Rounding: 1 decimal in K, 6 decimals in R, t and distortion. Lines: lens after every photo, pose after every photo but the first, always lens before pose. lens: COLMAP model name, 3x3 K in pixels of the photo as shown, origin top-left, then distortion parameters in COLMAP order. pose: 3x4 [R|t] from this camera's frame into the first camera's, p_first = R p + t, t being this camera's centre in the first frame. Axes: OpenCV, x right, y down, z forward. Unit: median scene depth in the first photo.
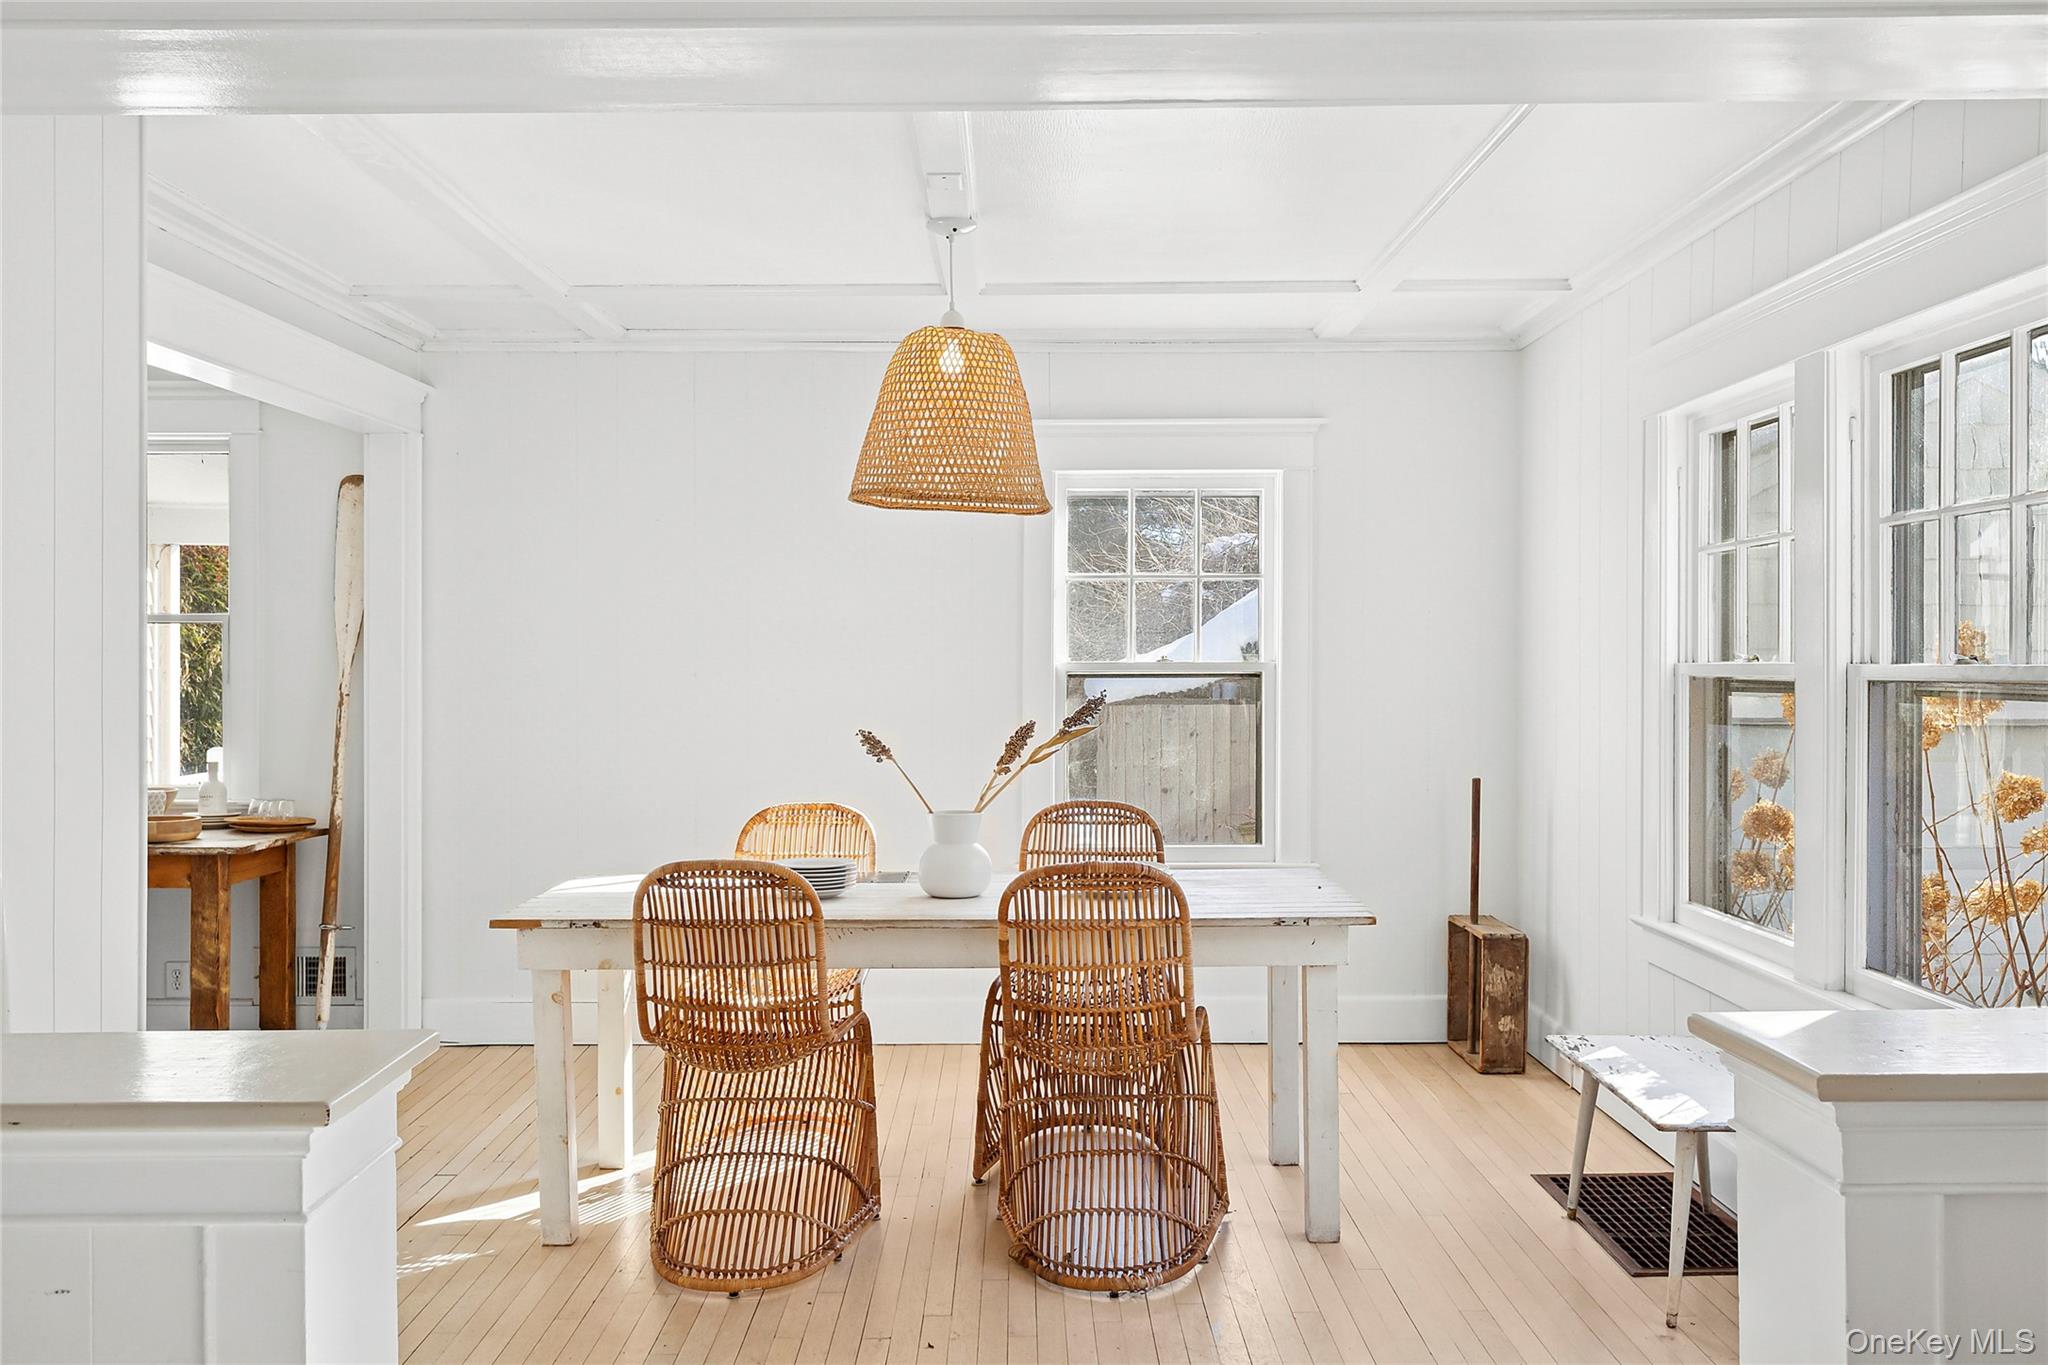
lens RADIAL K [[1678.6, 0, 1030.3], [0, 1678.6, 665.1], [0, 0, 1]] dist [0.008875, 0.003807]
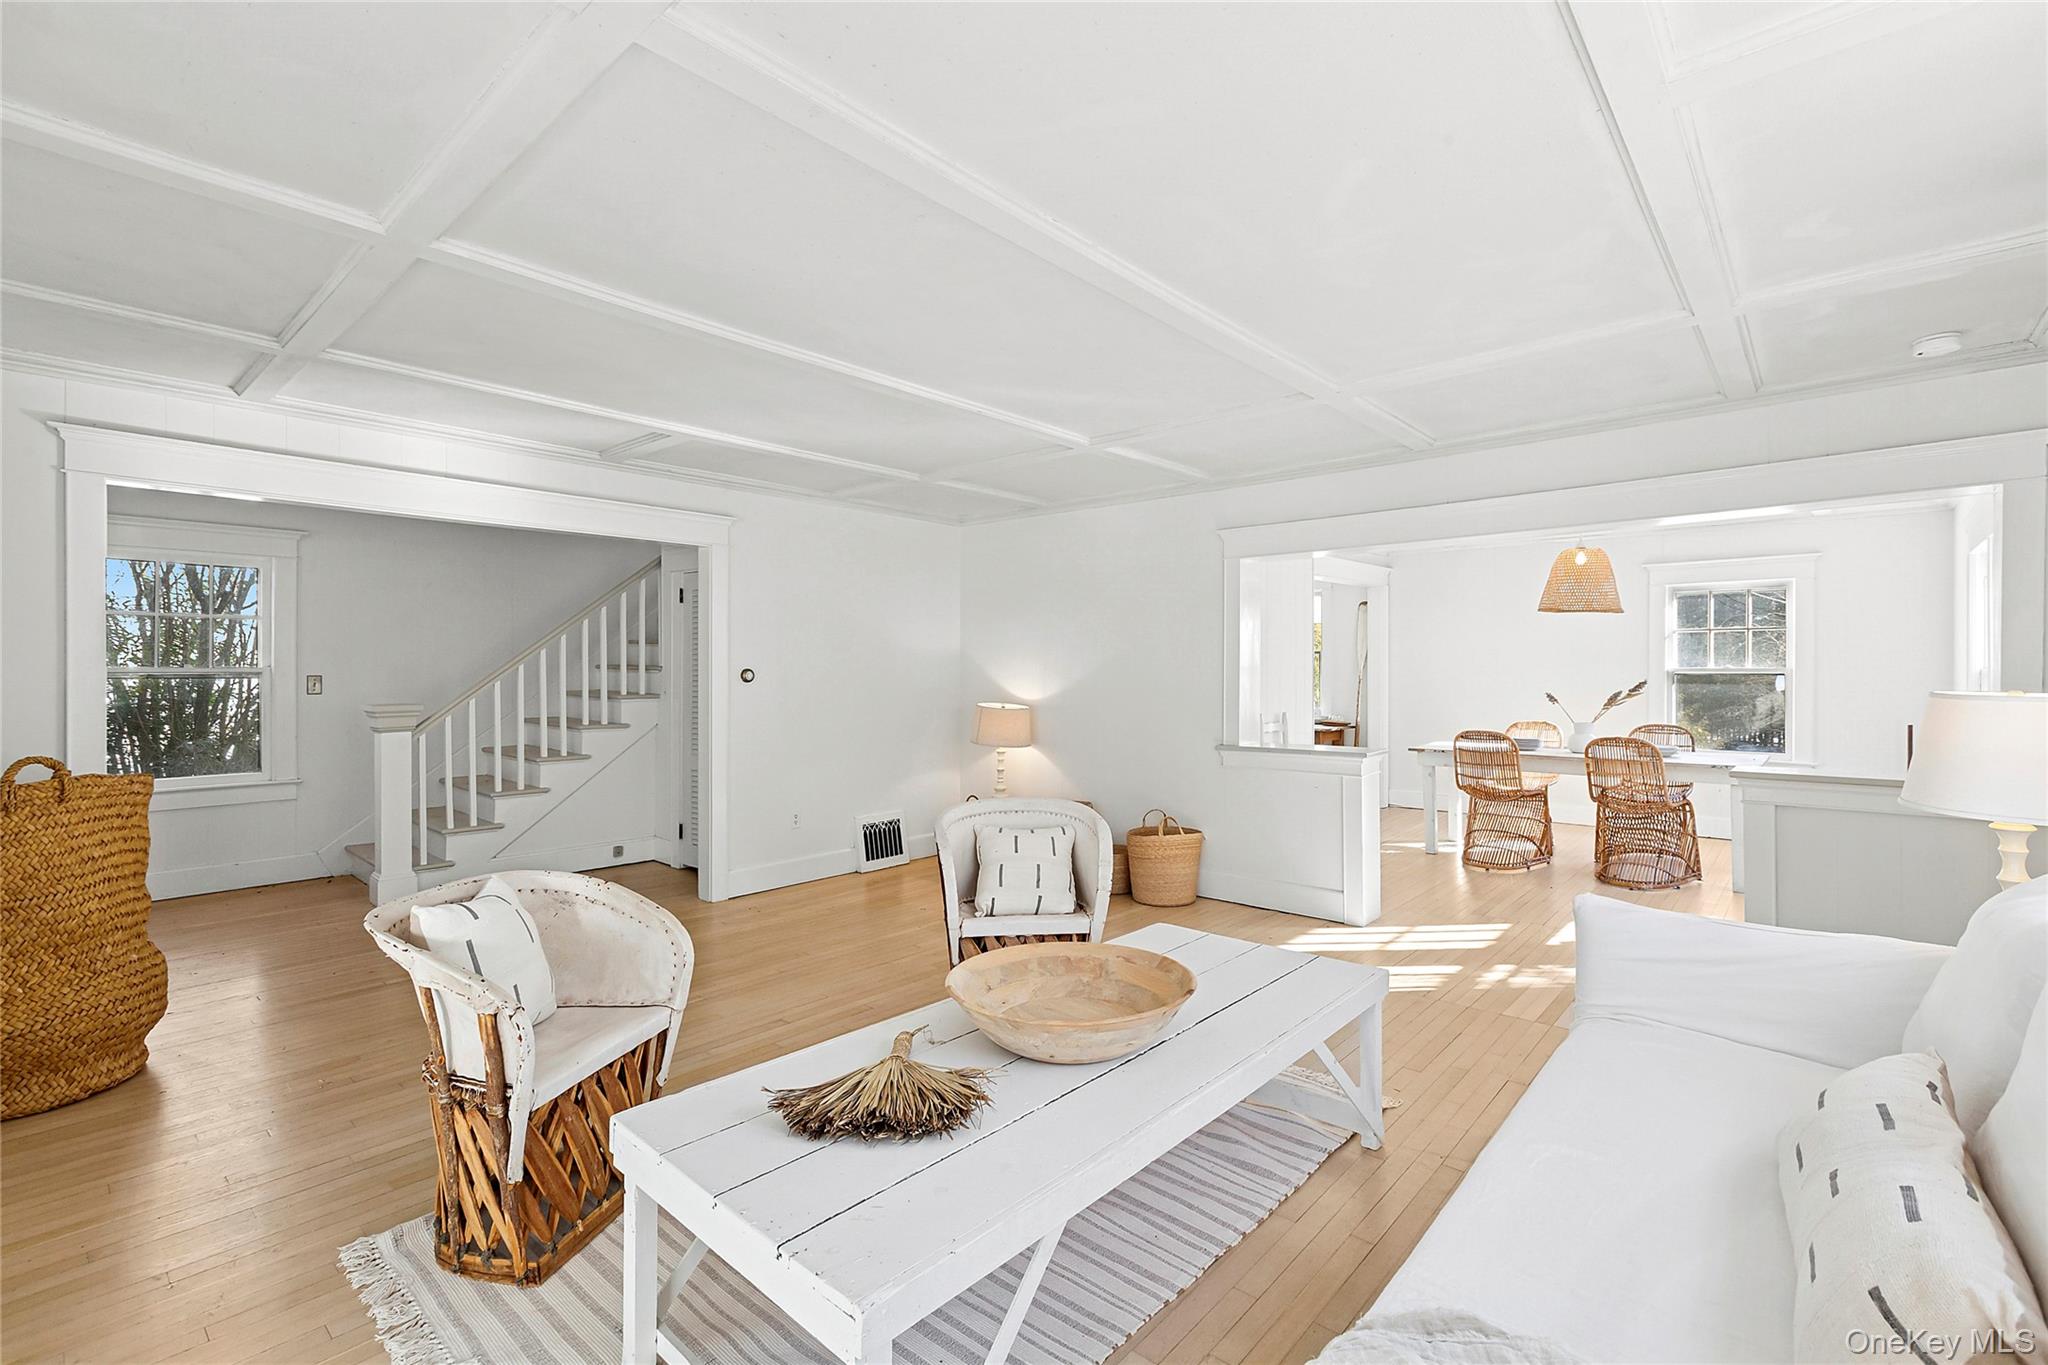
lens RADIAL K [[916.1, 0, 1031.3], [0, 916.1, 662.8], [0, 0, 1]] dist [0.013734, 0.000312]
pose [[0.749803, -0.002015, -0.661658, 0.282828], [-0.001268, 0.999989, -0.004483, -0.002893], [0.661660, 0.004200, 0.749792, -0.748557]]
